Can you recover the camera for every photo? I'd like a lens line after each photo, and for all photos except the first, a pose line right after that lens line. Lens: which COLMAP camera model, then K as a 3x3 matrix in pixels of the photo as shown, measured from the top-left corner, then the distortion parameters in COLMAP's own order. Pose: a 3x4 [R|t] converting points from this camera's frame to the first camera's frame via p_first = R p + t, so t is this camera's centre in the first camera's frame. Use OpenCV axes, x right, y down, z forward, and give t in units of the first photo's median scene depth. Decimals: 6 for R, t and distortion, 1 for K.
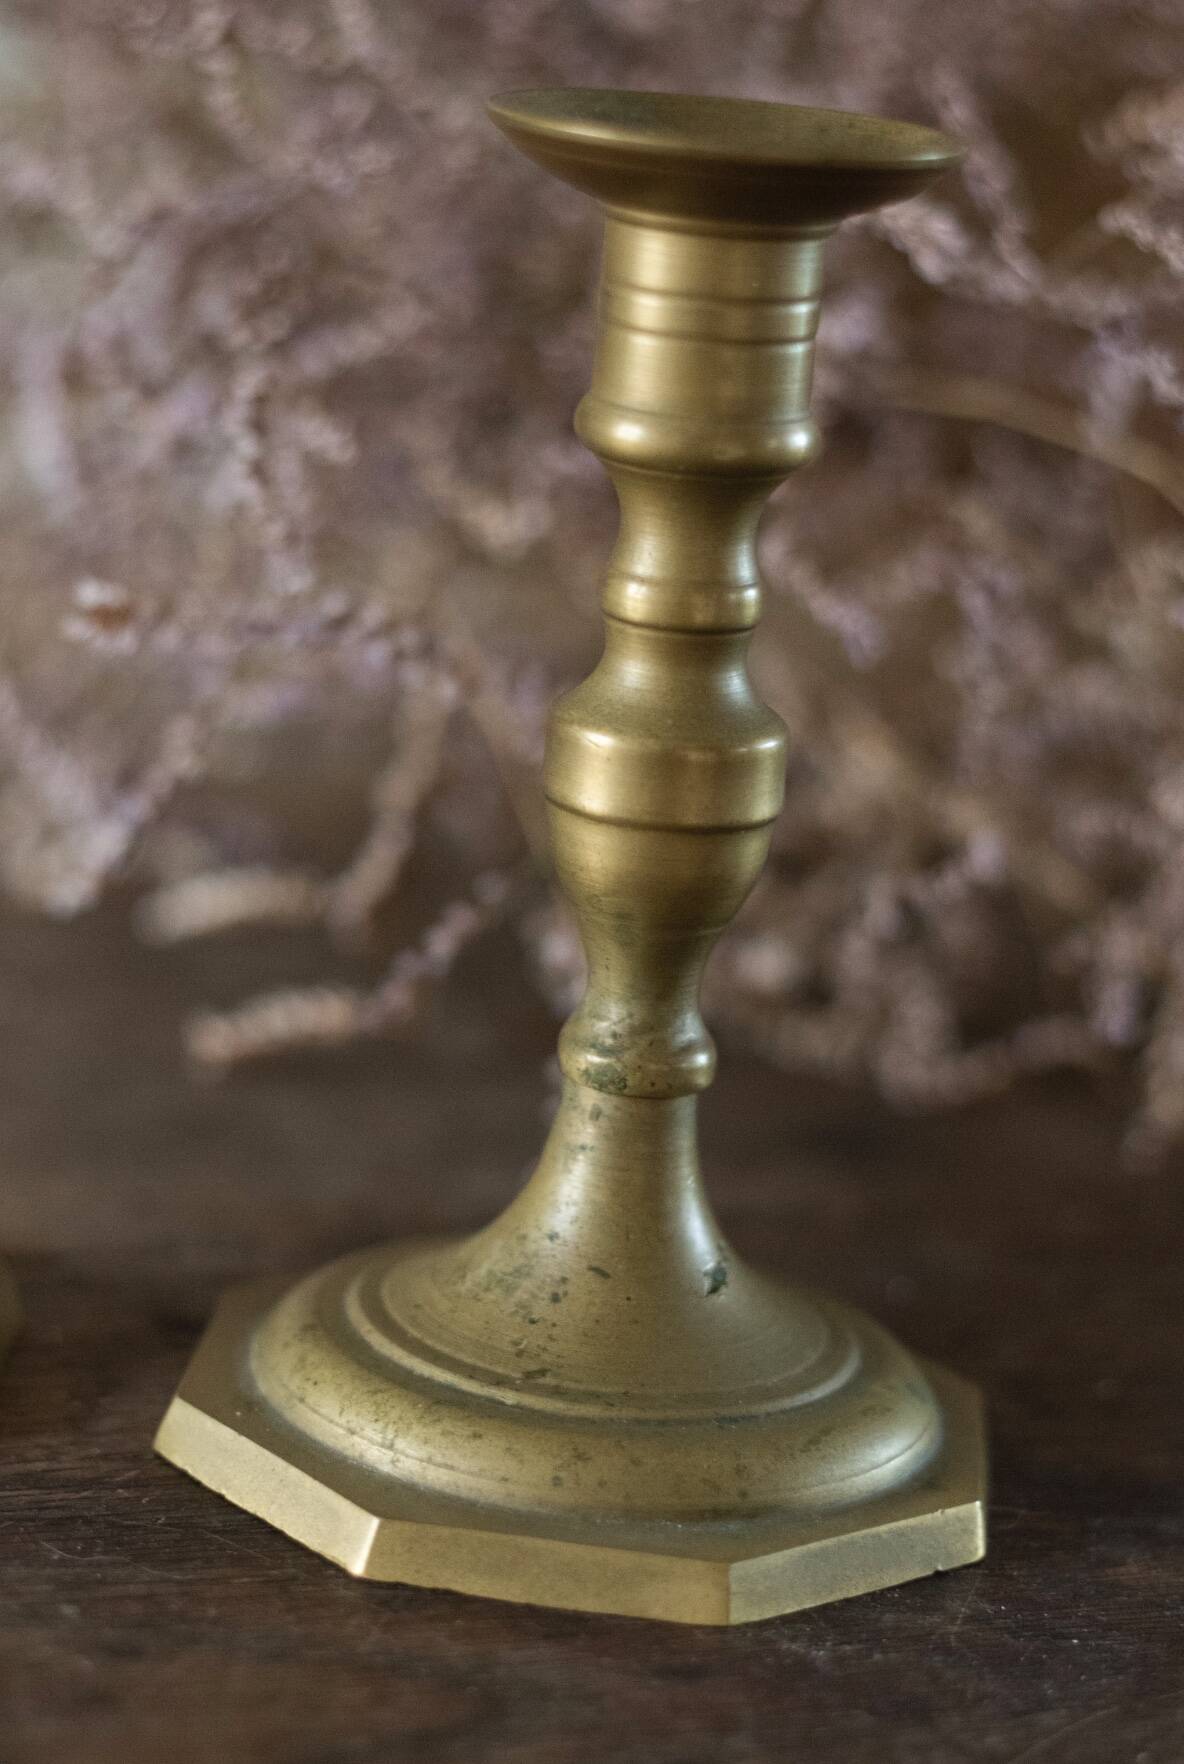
lens RADIAL K [[4638.0, 0, 580.1], [0, 4638.0, 895.7], [0, 0, 1]] dist [-0.160702, 0.000000]
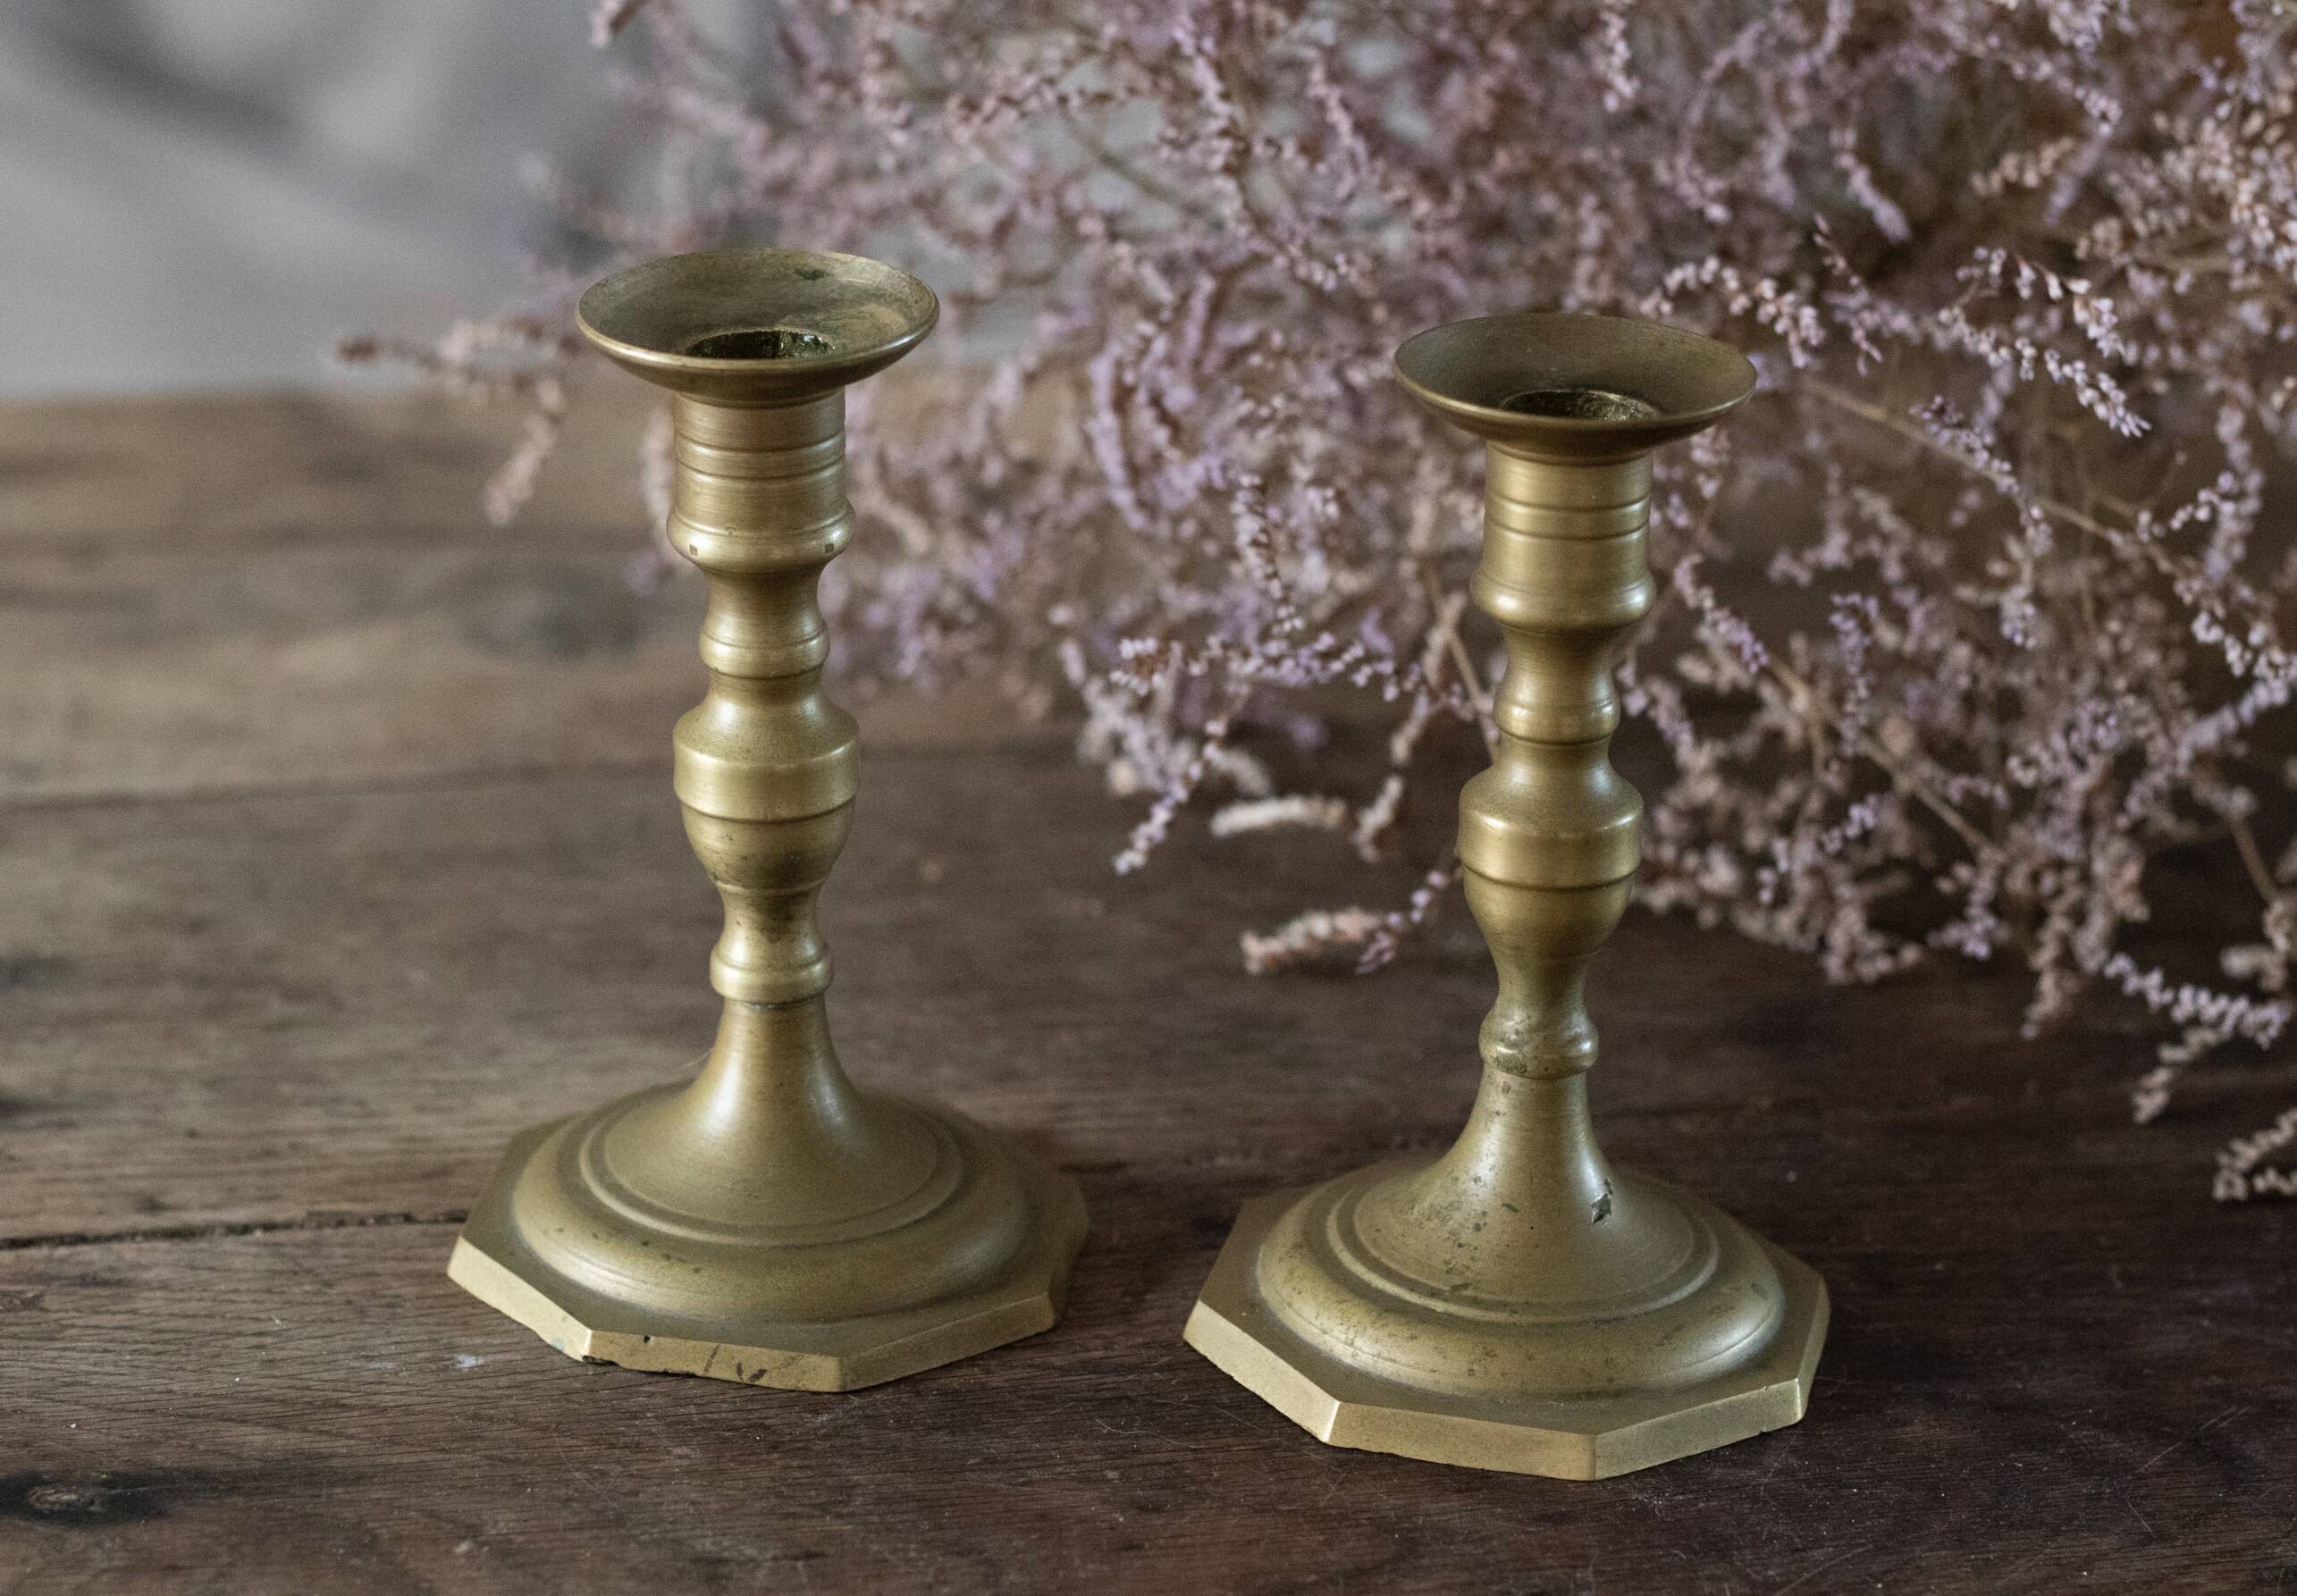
lens RADIAL K [[5979.8, 0, 1152.4], [0, 5979.8, 818.8], [0, 0, 1]] dist [-0.100893, 0.000000]
pose [[0.989890, -0.013946, -0.141151, 0.149595], [0.028598, 0.994341, 0.102312, -0.213452], [0.138926, -0.105314, 0.984687, -0.711136]]
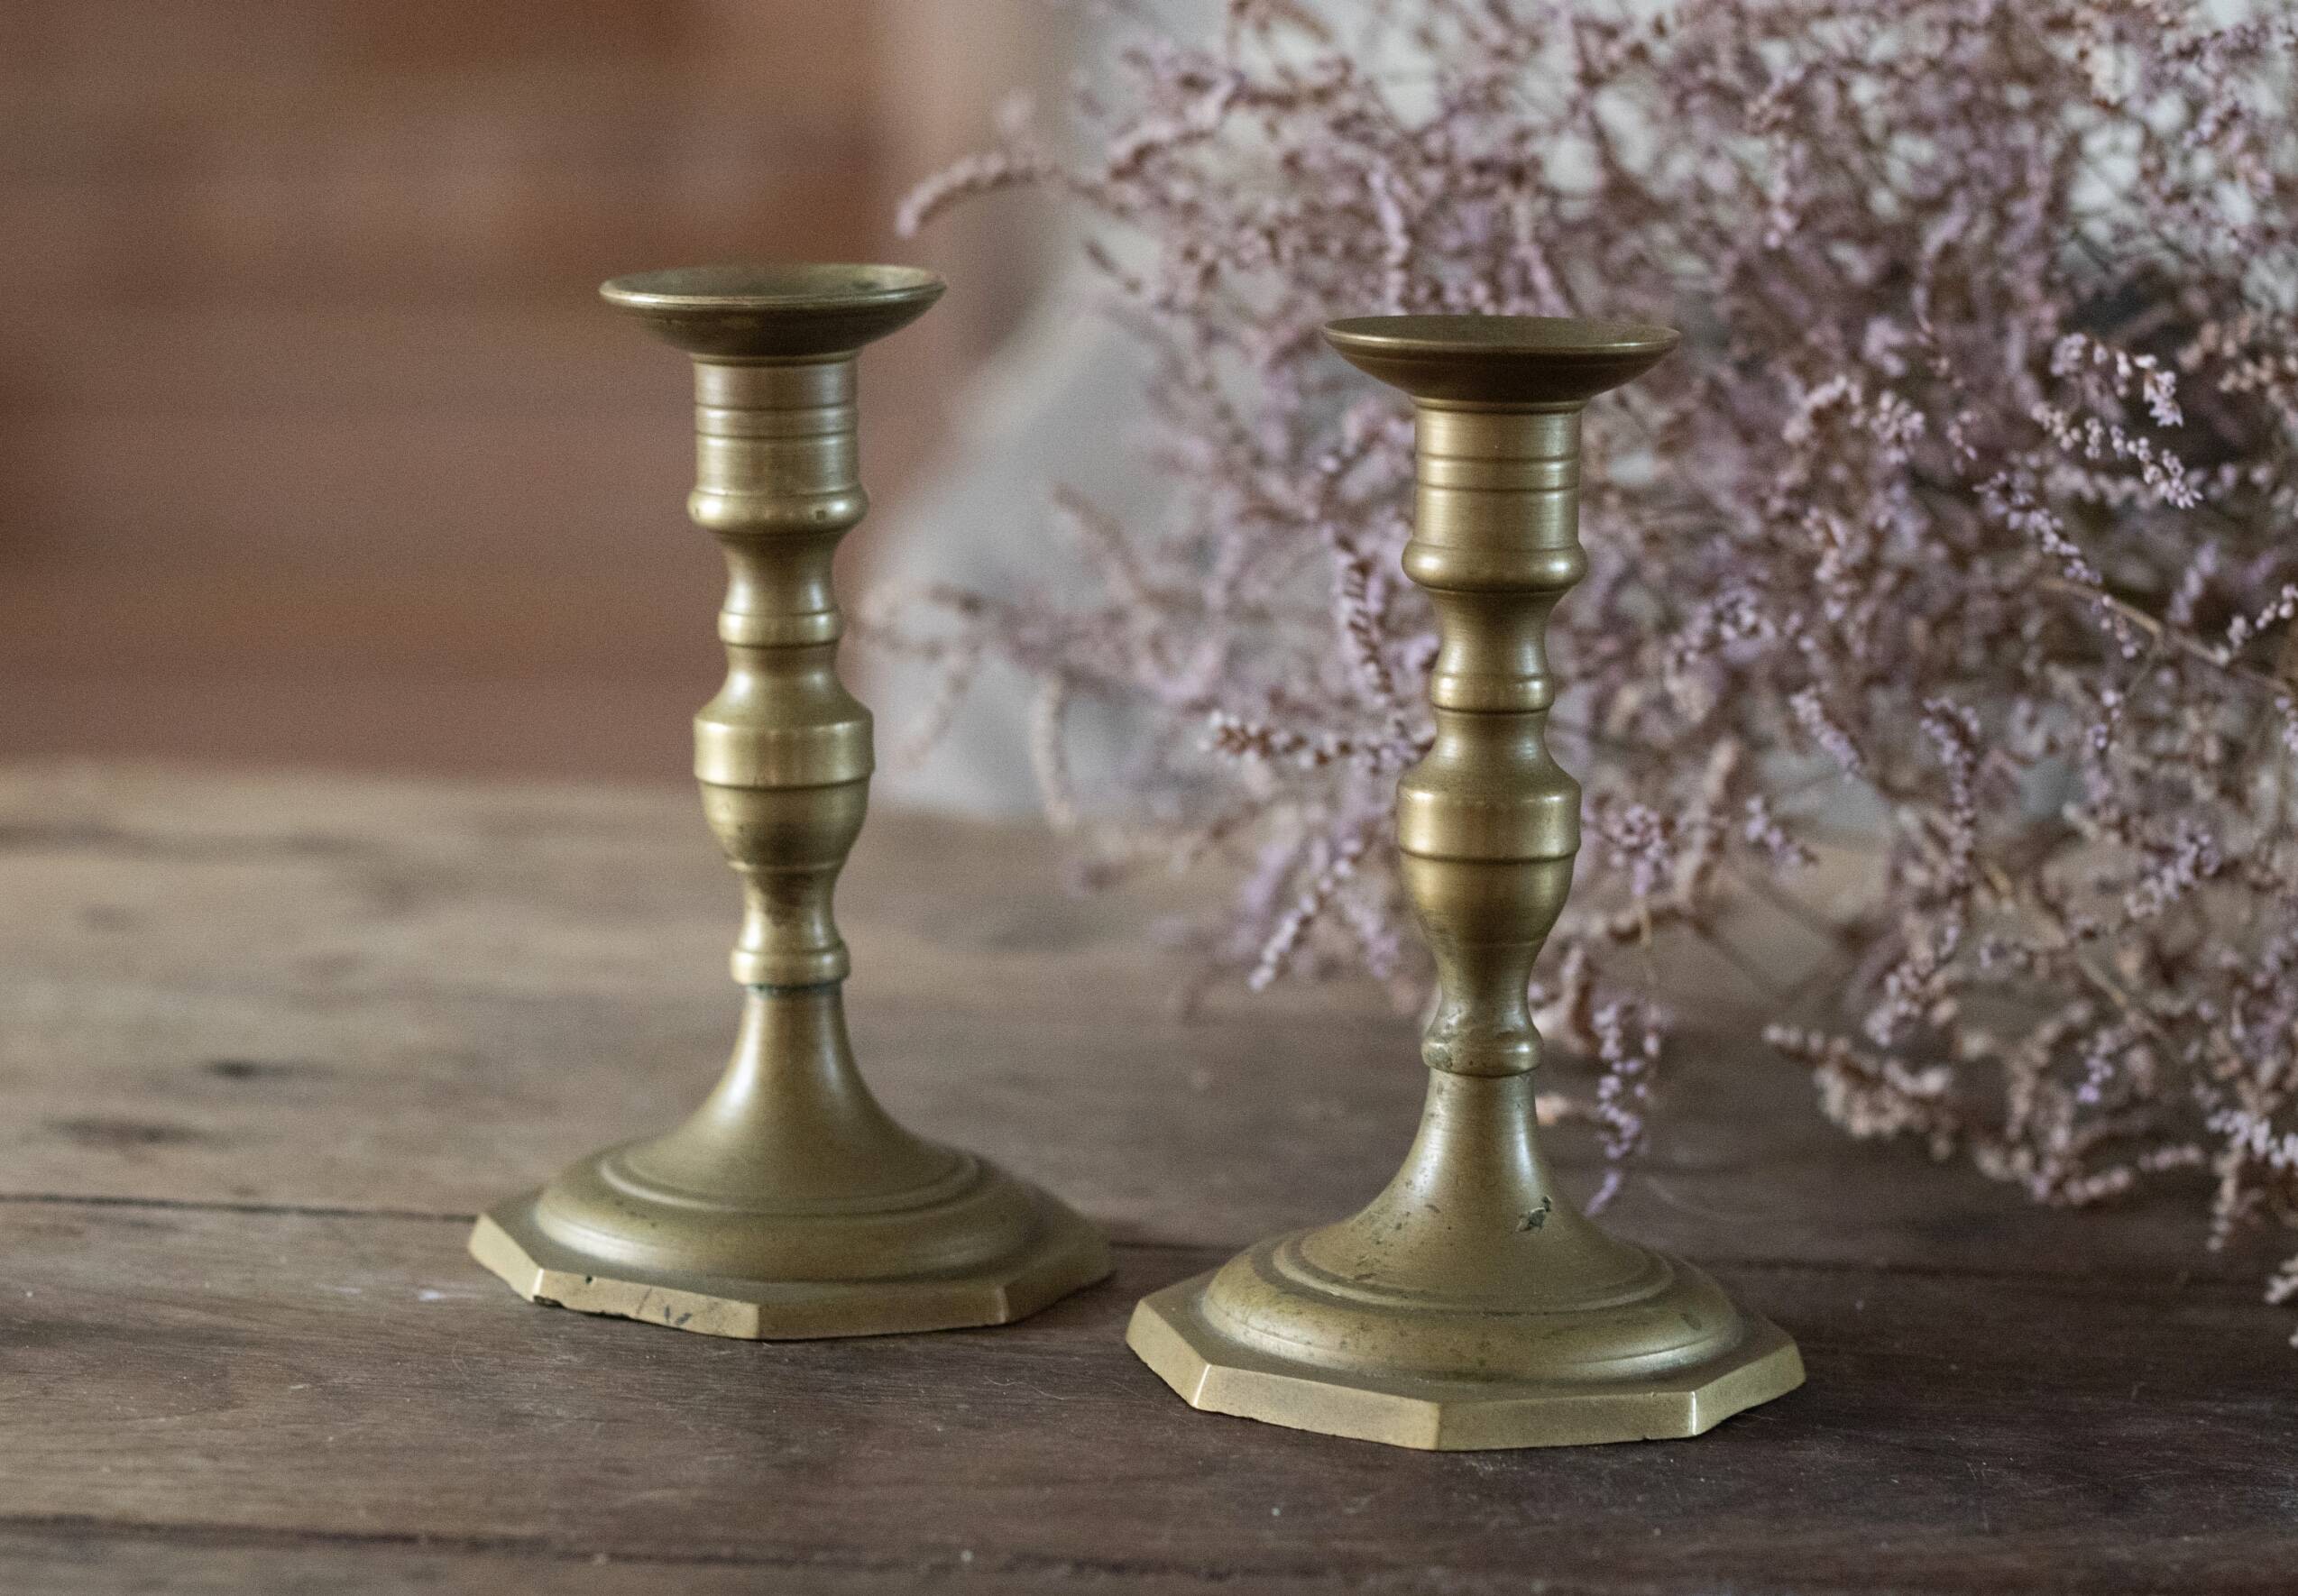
lens RADIAL K [[5982.3, 0, 1168.0], [0, 5982.3, 791.6], [0, 0, 1]] dist [-0.100893, 0.000000]
pose [[0.906448, -0.009084, -0.422220, 0.660655], [-0.047420, 0.991257, -0.123131, 0.179290], [0.419647, 0.131633, 0.898092, -0.567071]]
